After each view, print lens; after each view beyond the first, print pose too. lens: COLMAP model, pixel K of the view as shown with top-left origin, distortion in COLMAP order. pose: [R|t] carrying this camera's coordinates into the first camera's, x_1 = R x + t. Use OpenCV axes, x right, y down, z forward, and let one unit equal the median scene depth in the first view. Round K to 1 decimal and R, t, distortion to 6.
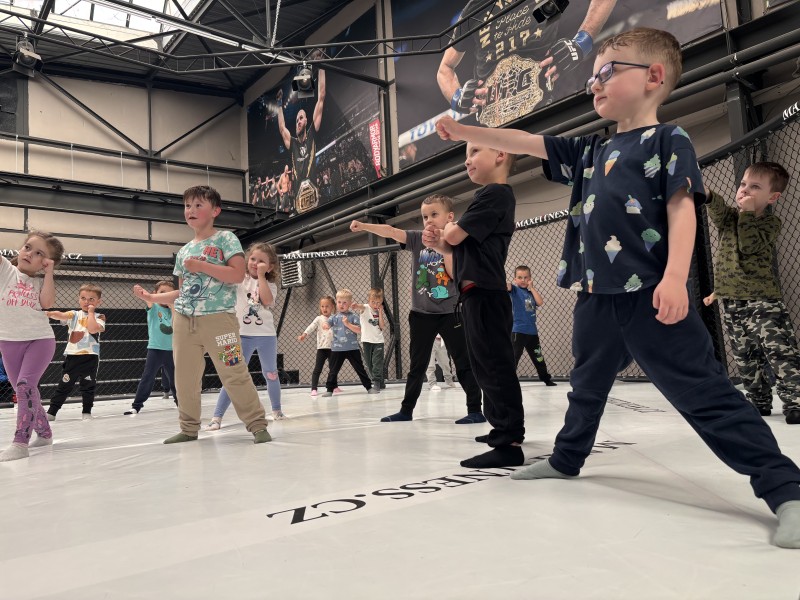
lens RADIAL K [[608.2, 0, 392.5], [0, 608.2, 305.4], [0, 0, 1]] dist [0.027193, -0.041579]
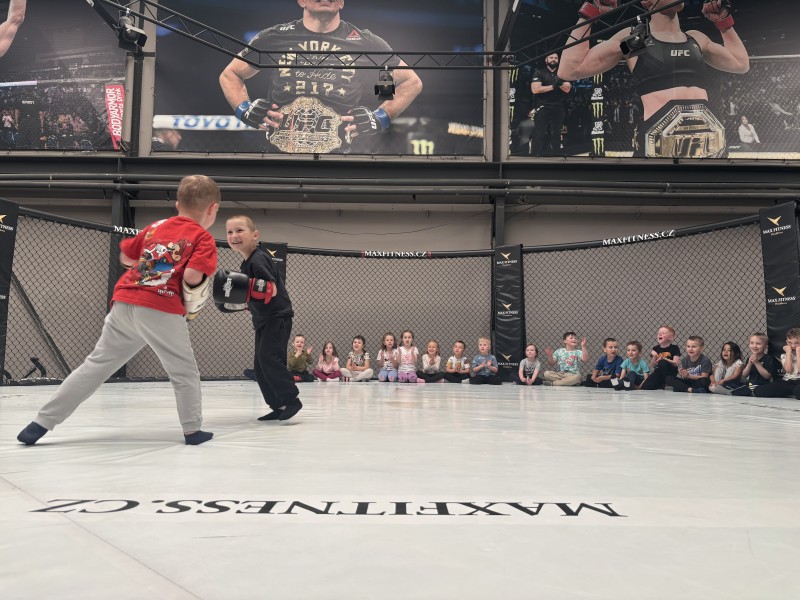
lens RADIAL K [[608.2, 0, 401.3], [0, 608.2, 298.8], [0, 0, 1]] dist [0.027193, -0.041579]
pose [[0.618103, 0.136363, 0.774179, -0.473686], [-0.115104, 0.989925, -0.082466, 0.035119], [-0.777625, -0.038138, 0.627571, 0.120830]]
